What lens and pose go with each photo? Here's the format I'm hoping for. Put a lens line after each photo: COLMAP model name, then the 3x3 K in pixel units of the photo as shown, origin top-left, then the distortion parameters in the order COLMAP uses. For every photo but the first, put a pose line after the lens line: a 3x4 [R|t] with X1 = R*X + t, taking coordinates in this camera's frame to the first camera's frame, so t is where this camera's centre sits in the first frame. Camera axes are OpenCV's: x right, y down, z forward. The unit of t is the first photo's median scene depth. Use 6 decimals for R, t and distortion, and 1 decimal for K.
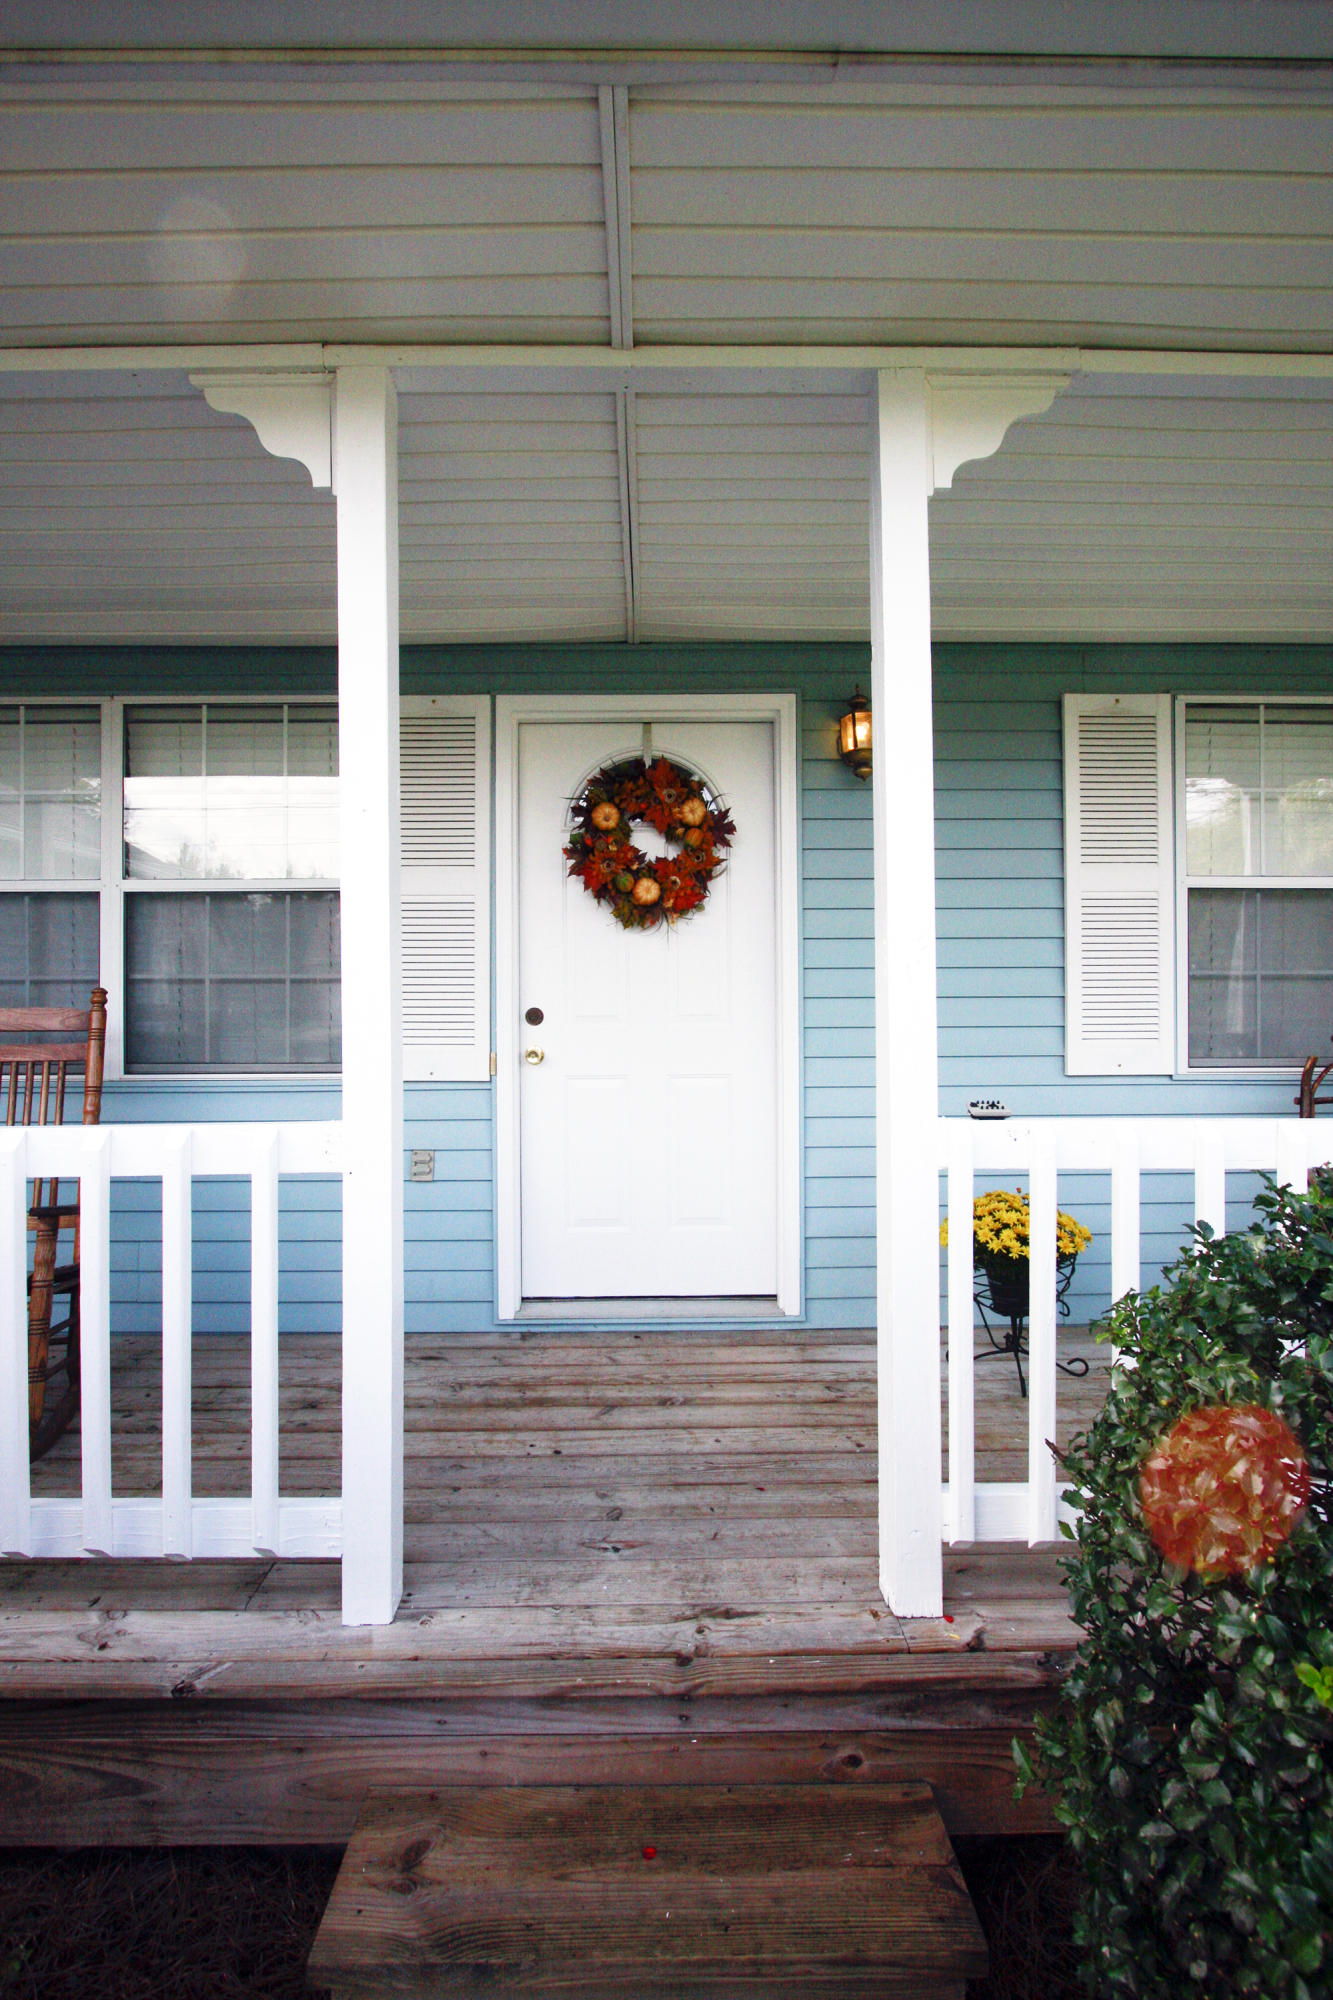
lens RADIAL K [[926.1, 0, 668.3], [0, 926.1, 992.1], [0, 0, 1]] dist [-0.017864, 0.003814]
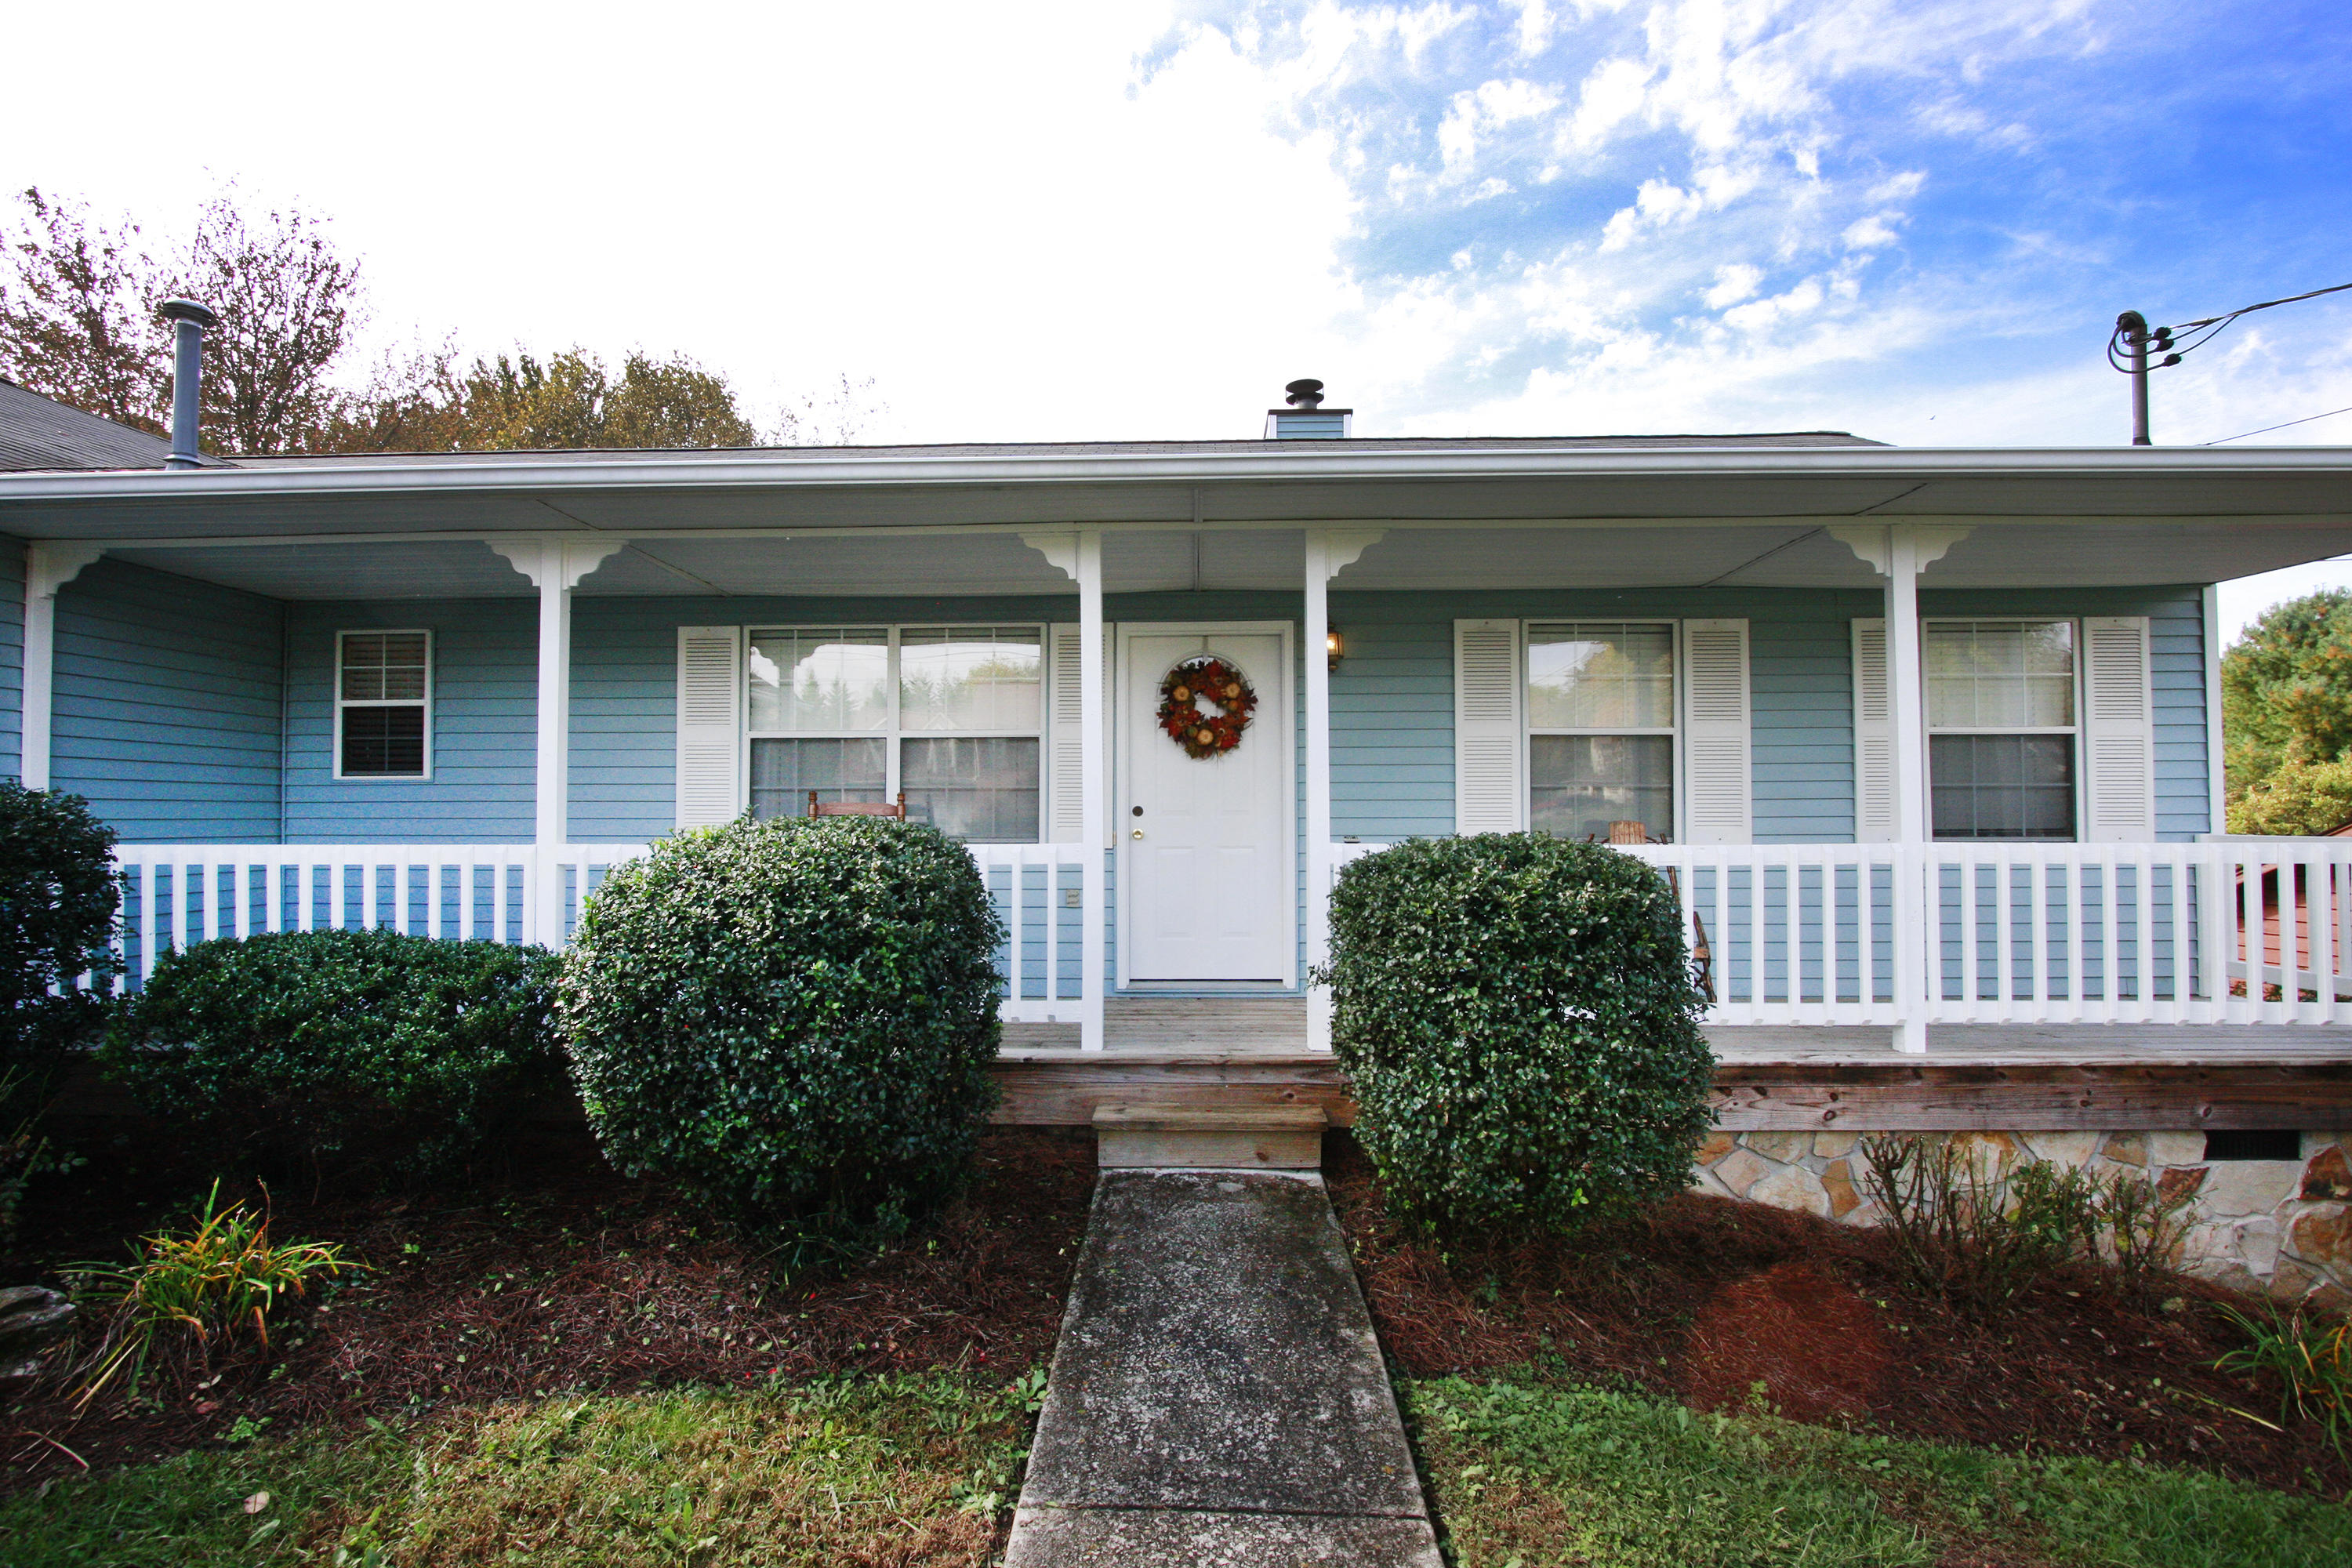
lens RADIAL K [[1089.1, 0, 1176.9], [0, 1089.1, 792.5], [0, 0, 1]] dist [-0.017864, 0.003814]
pose [[0.999174, 0.001443, -0.040601, 0.006116], [-0.002461, 0.999684, -0.025031, 0.042387], [0.040552, 0.025110, 0.998862, -0.994055]]
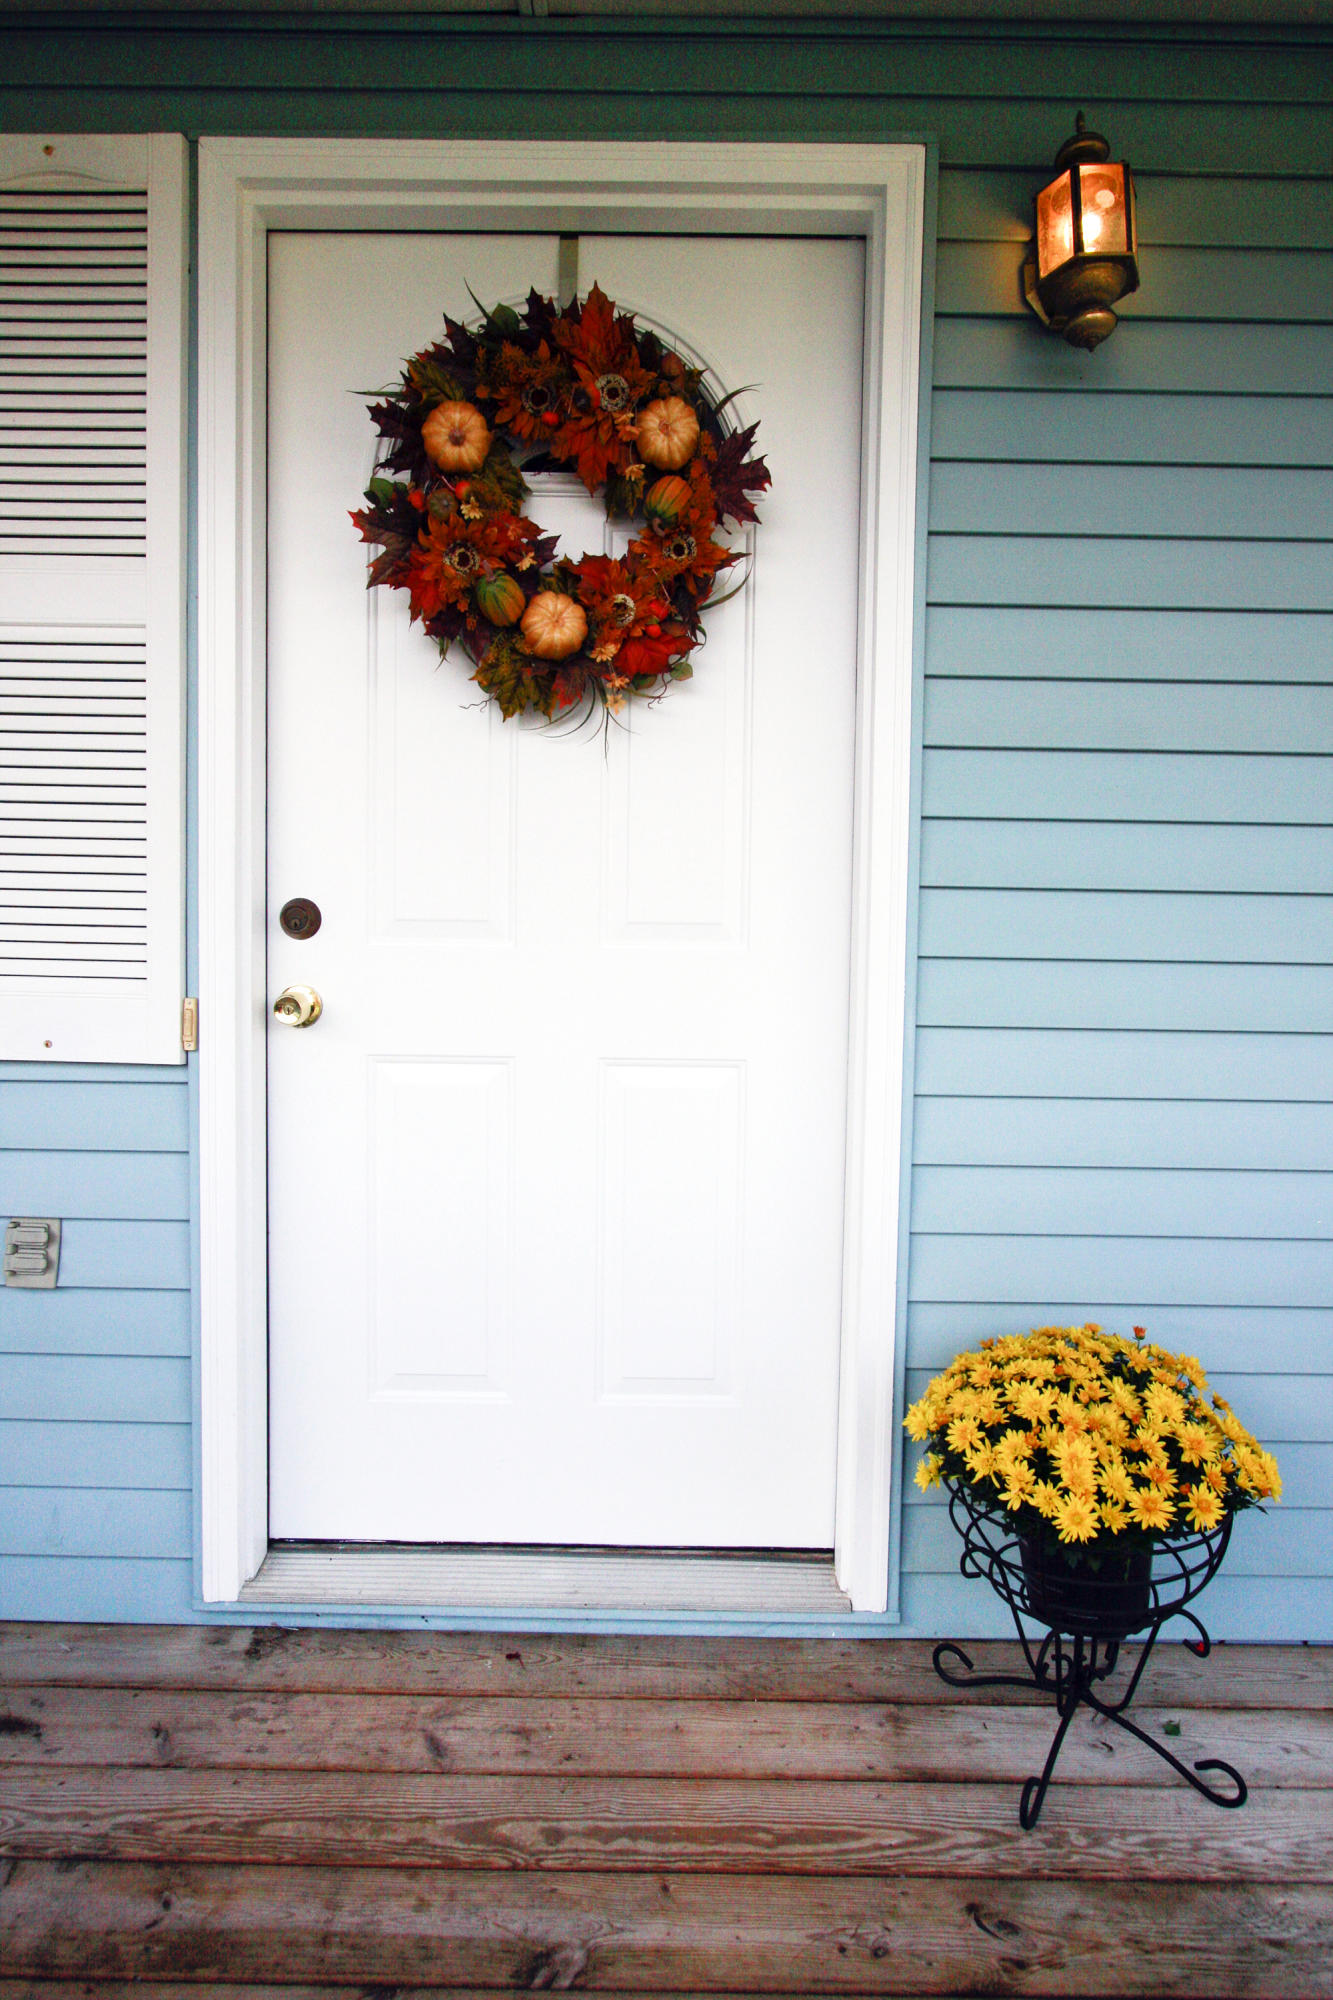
lens RADIAL K [[1124.1, 0, 668.8], [0, 1124.1, 997.8], [0, 0, 1]] dist [0.001261, 0.000497]
pose [[0.999638, 0.021889, -0.015629, 0.040618], [-0.020808, 0.997585, 0.066268, 0.025559], [0.017042, -0.065919, 0.997679, 0.481504]]
